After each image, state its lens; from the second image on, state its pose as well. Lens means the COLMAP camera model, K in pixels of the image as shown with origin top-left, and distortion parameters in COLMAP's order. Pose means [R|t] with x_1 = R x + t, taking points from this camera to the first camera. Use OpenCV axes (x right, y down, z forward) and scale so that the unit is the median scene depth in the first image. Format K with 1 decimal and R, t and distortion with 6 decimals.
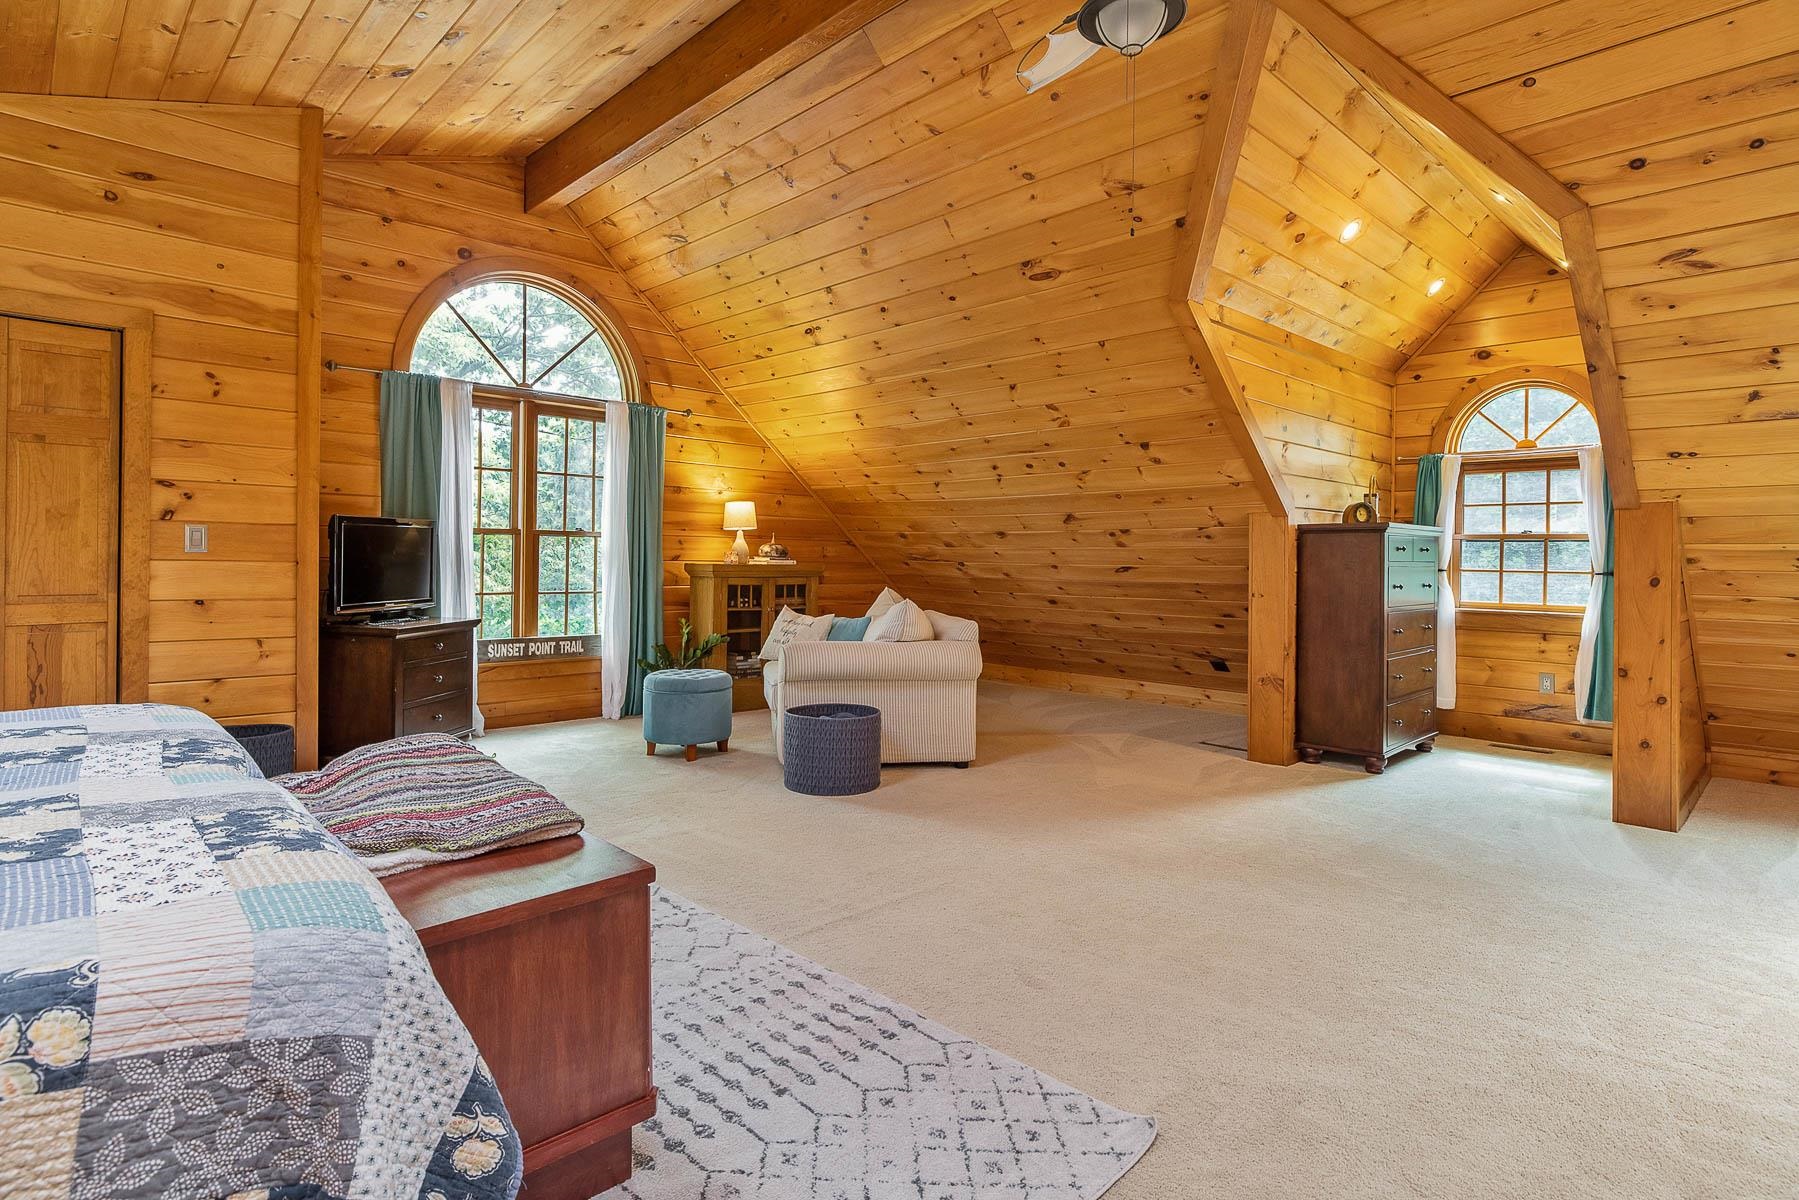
lens RADIAL K [[919.0, 0, 894.0], [0, 919.0, 567.2], [0, 0, 1]] dist [-0.005482, -0.001131]
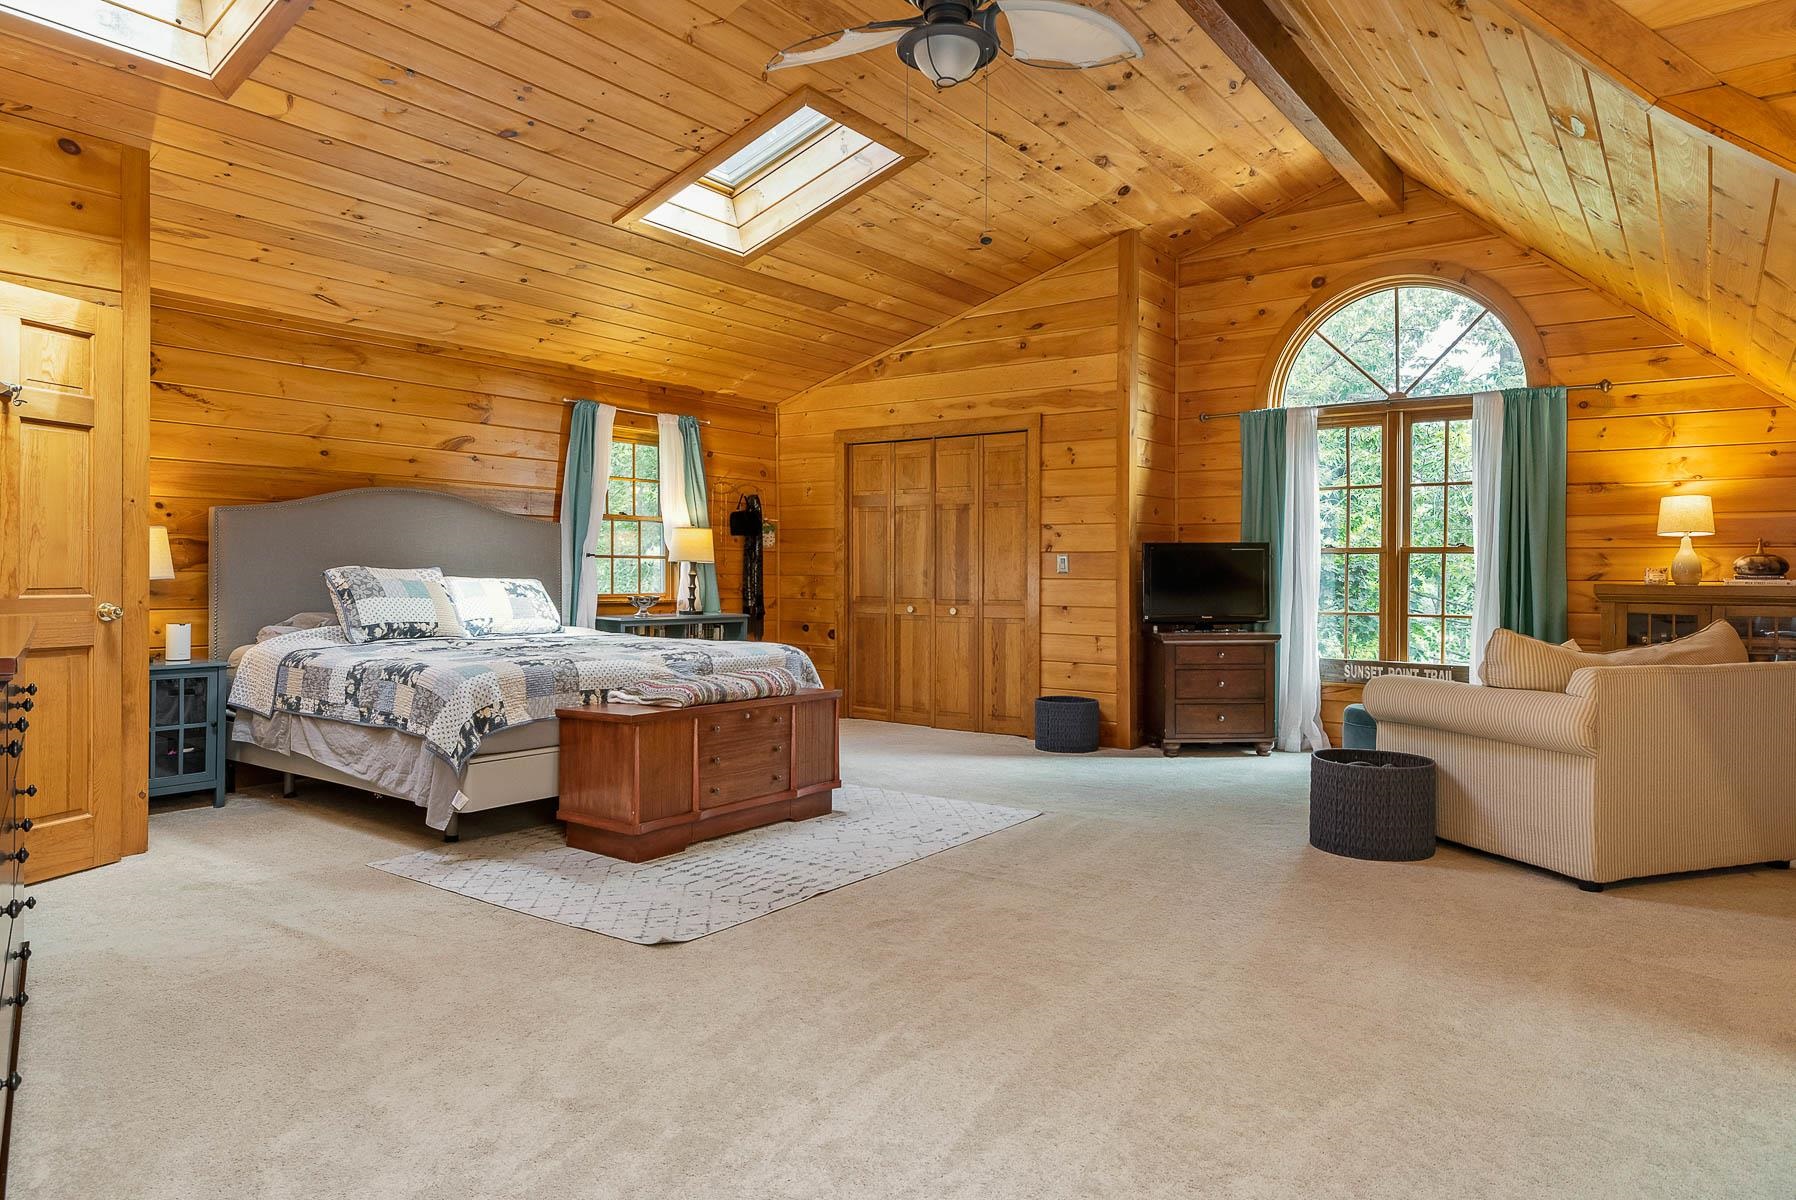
lens RADIAL K [[1077.5, 0, 903.3], [0, 1077.5, 588.3], [0, 0, 1]] dist [-0.002169, 0.000193]
pose [[0.187058, 0.003927, -0.982341, 0.705897], [-0.011719, 0.999930, 0.001766, 0.006215], [0.982279, 0.011181, 0.187091, 0.353279]]
